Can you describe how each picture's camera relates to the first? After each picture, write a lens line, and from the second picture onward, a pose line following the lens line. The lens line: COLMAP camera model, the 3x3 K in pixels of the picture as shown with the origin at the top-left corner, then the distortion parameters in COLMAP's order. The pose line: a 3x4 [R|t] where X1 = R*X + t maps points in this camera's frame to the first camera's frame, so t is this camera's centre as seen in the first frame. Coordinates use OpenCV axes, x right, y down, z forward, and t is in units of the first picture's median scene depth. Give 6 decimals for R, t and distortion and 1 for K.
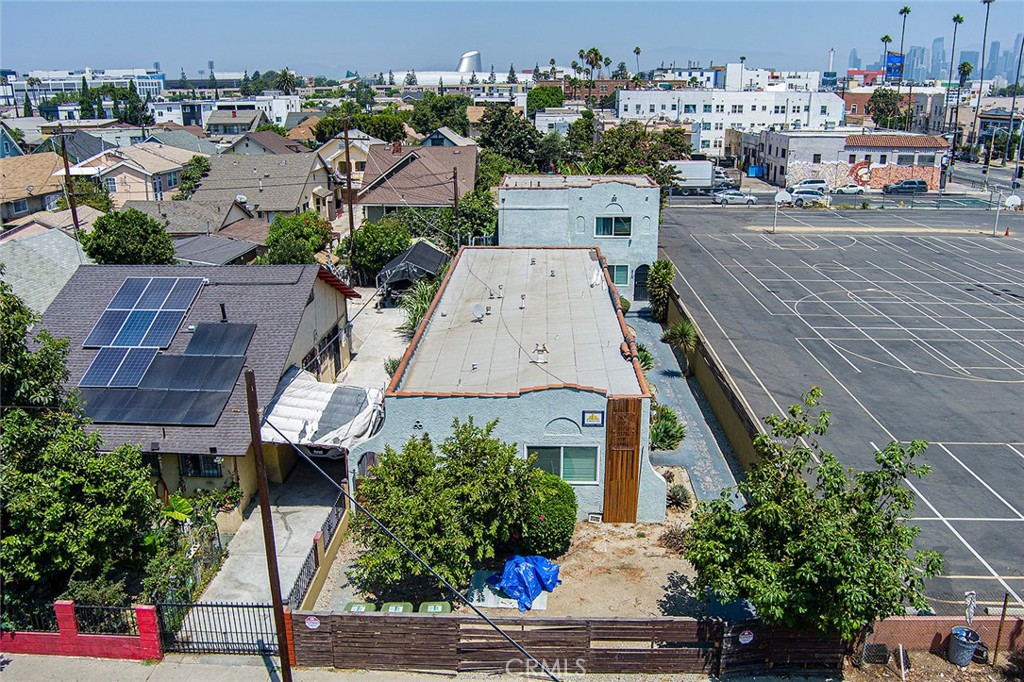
lens RADIAL K [[824.2, 0, 512.0], [0, 824.2, 341.0], [0, 0, 1]] dist [-0.070388, 0.013049]
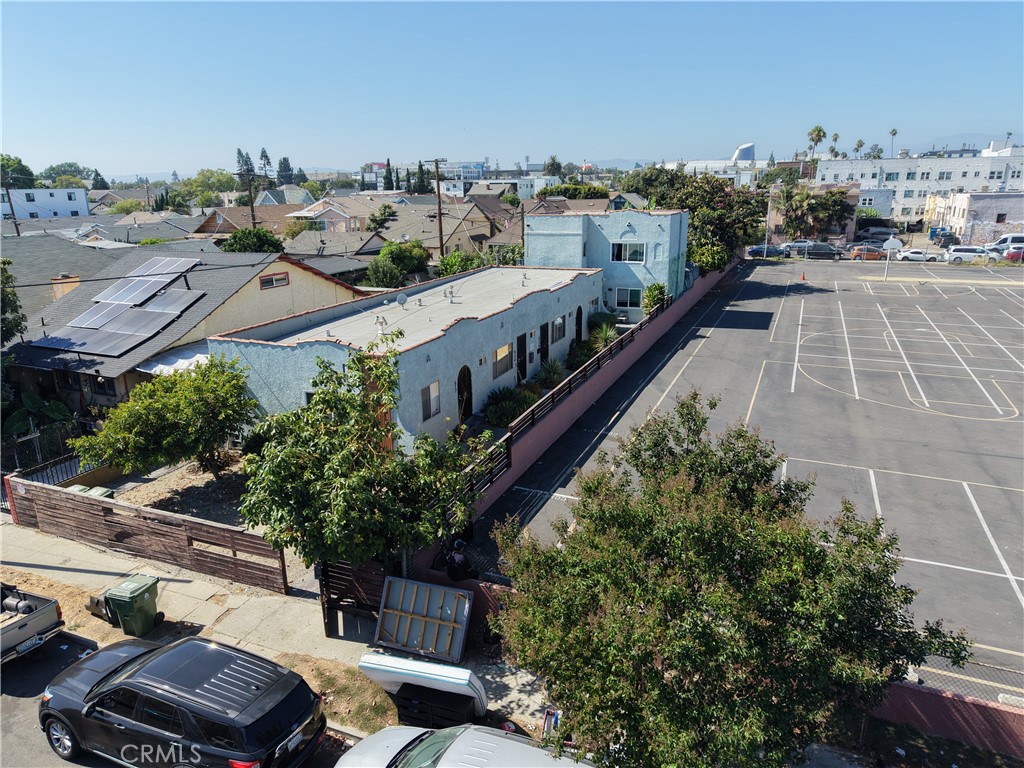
lens RADIAL K [[677.1, 0, 513.9], [0, 677.1, 387.9], [0, 0, 1]] dist [0.024190, -0.021238]
pose [[0.932599, 0.093486, -0.348596, 0.337091], [-0.094175, 0.995442, 0.015008, 0.043693], [0.348411, 0.018833, 0.937153, 0.115891]]
